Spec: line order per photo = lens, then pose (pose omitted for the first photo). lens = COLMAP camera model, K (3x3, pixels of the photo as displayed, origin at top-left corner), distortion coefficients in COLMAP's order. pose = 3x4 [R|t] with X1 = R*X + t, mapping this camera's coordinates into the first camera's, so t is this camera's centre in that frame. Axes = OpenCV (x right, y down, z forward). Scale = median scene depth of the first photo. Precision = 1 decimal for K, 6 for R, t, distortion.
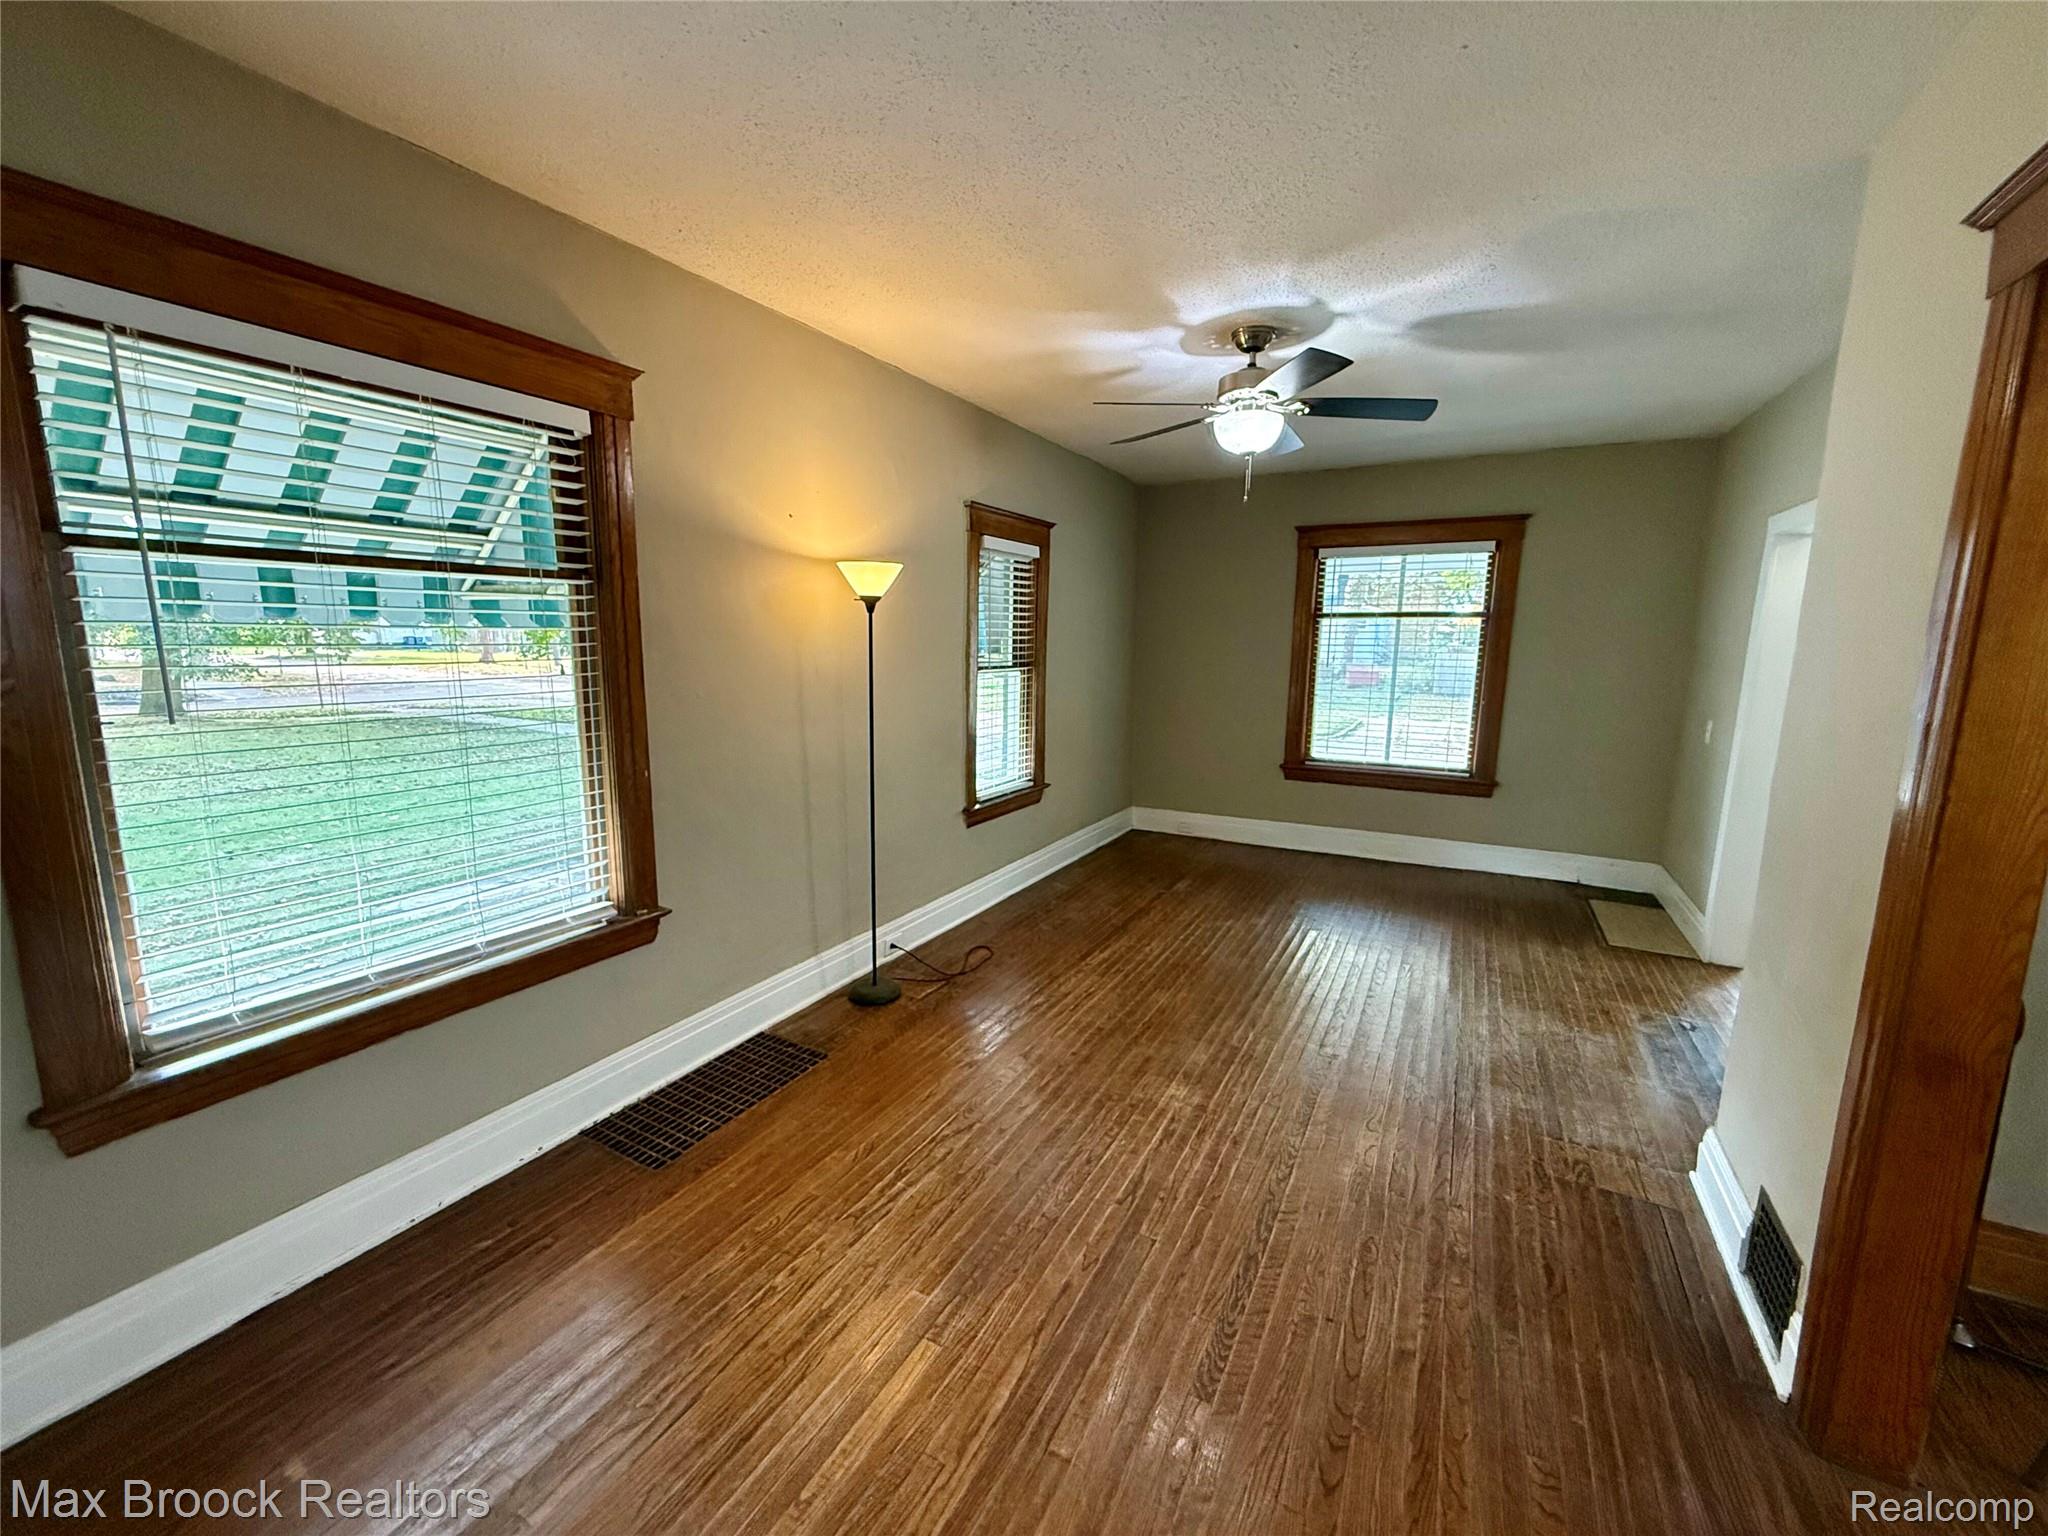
lens RADIAL K [[817.7, 0, 1021.2], [0, 817.7, 773.3], [0, 0, 1]] dist [0.000318, 0.000004]
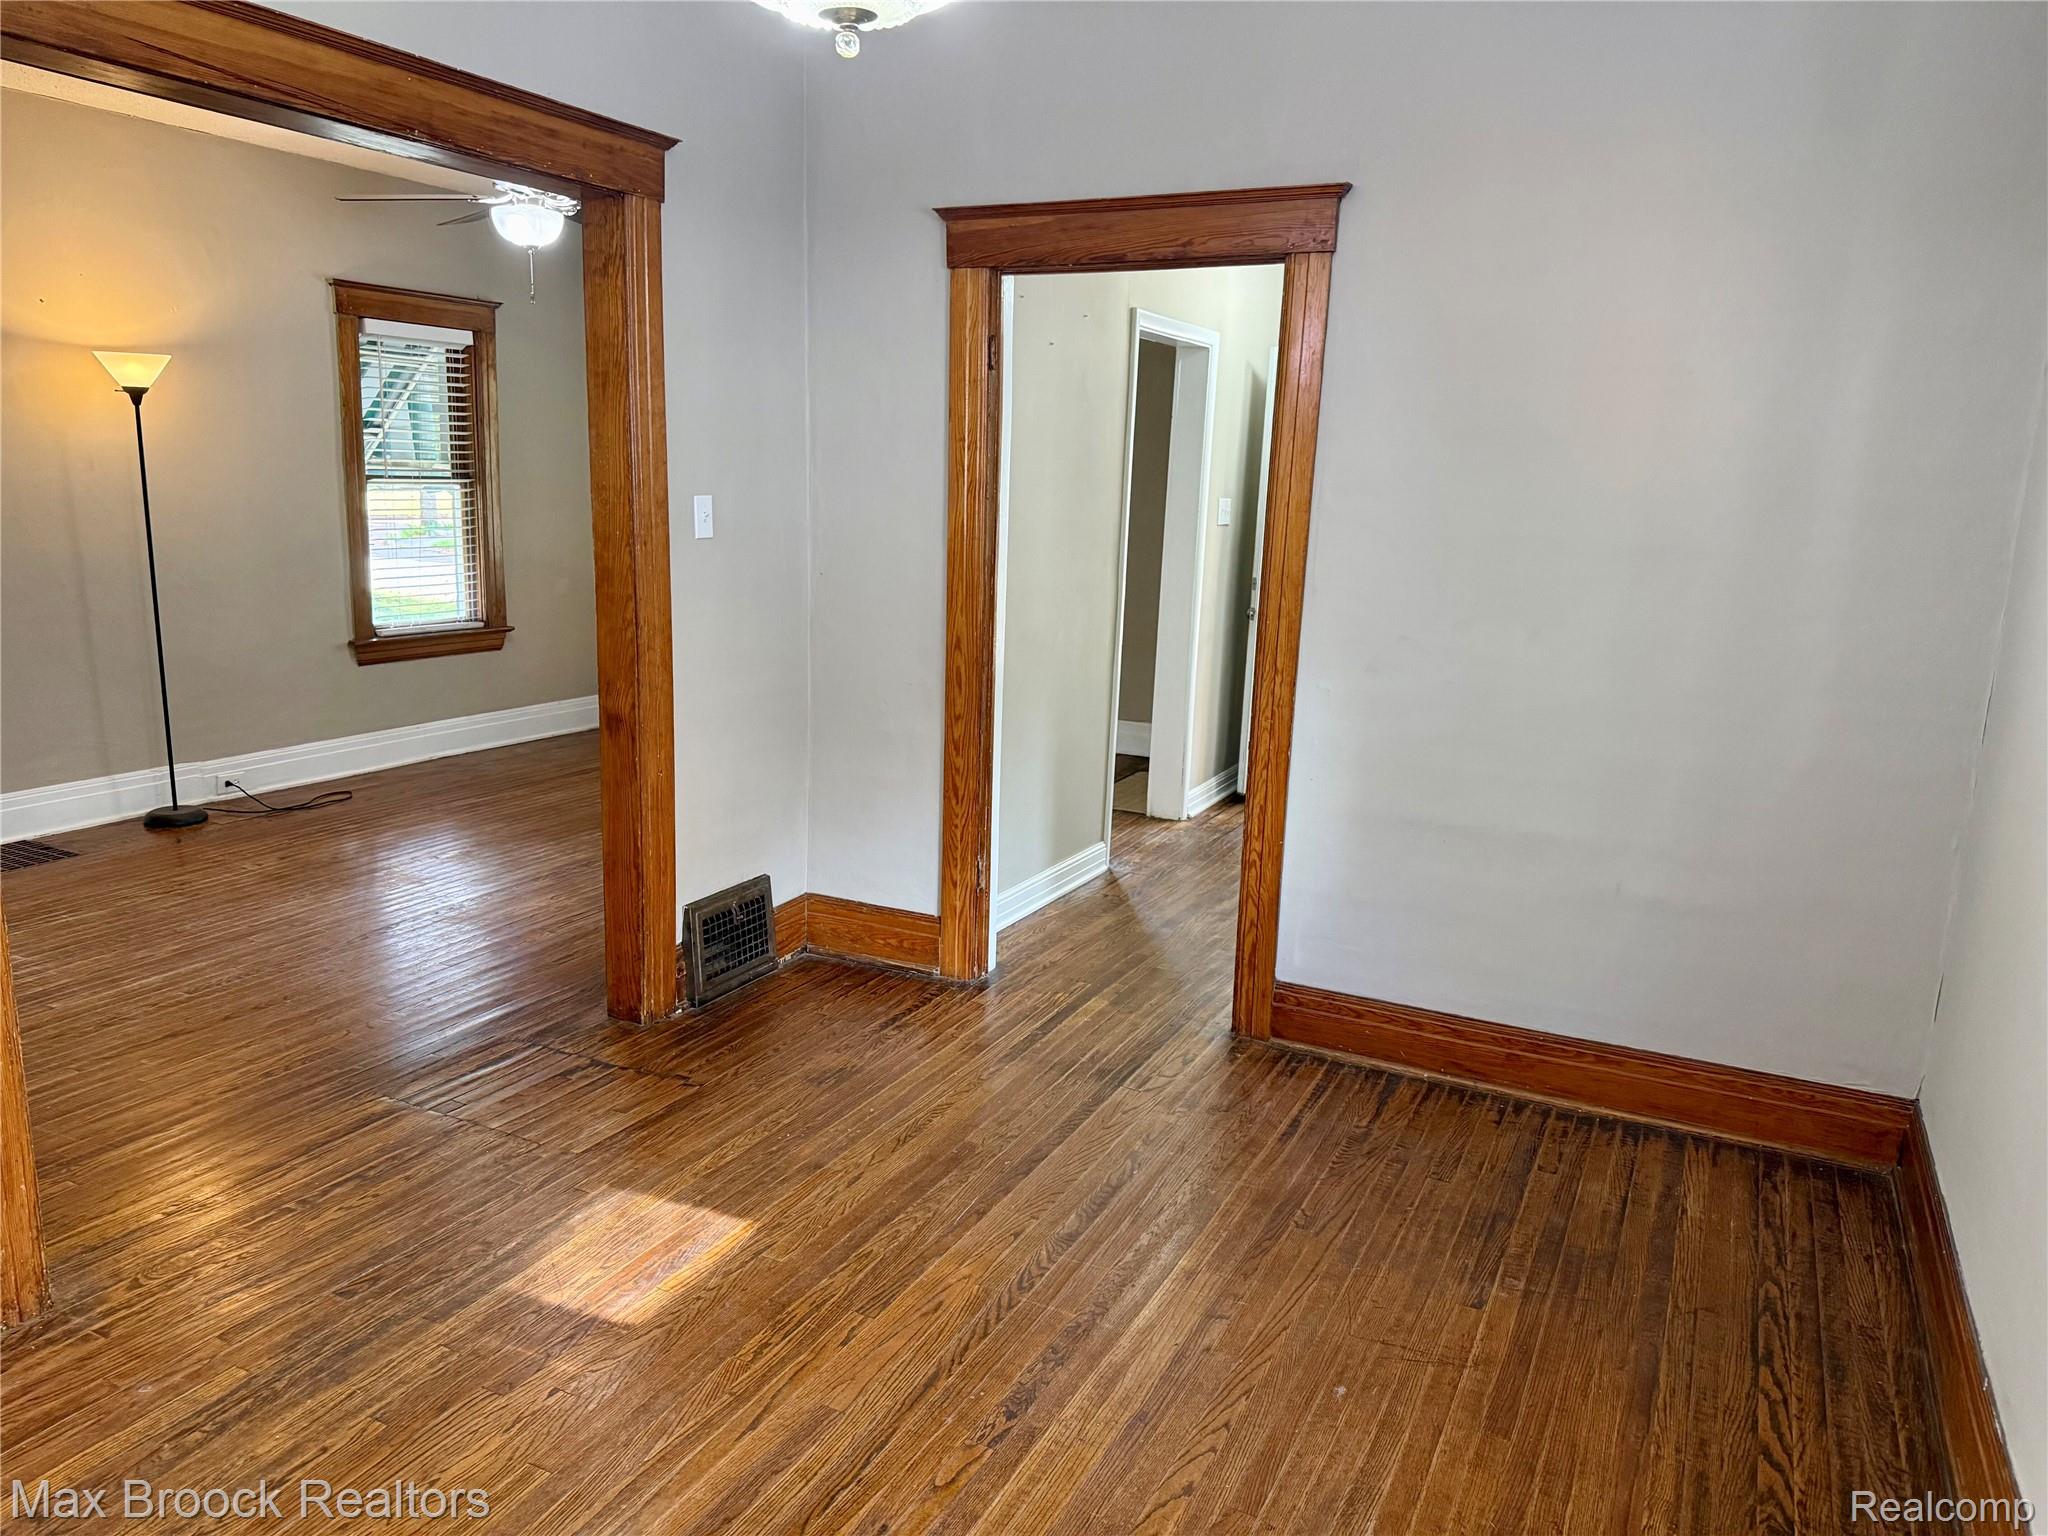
lens RADIAL K [[1448.5, 0, 1024.2], [0, 1448.5, 763.0], [0, 0, 1]] dist [-0.005706, -0.002753]
pose [[0.998965, 0.013691, 0.043381, 0.575727], [-0.015237, 0.999254, 0.035494, 0.107345], [-0.042863, -0.036118, 0.998428, -0.547329]]
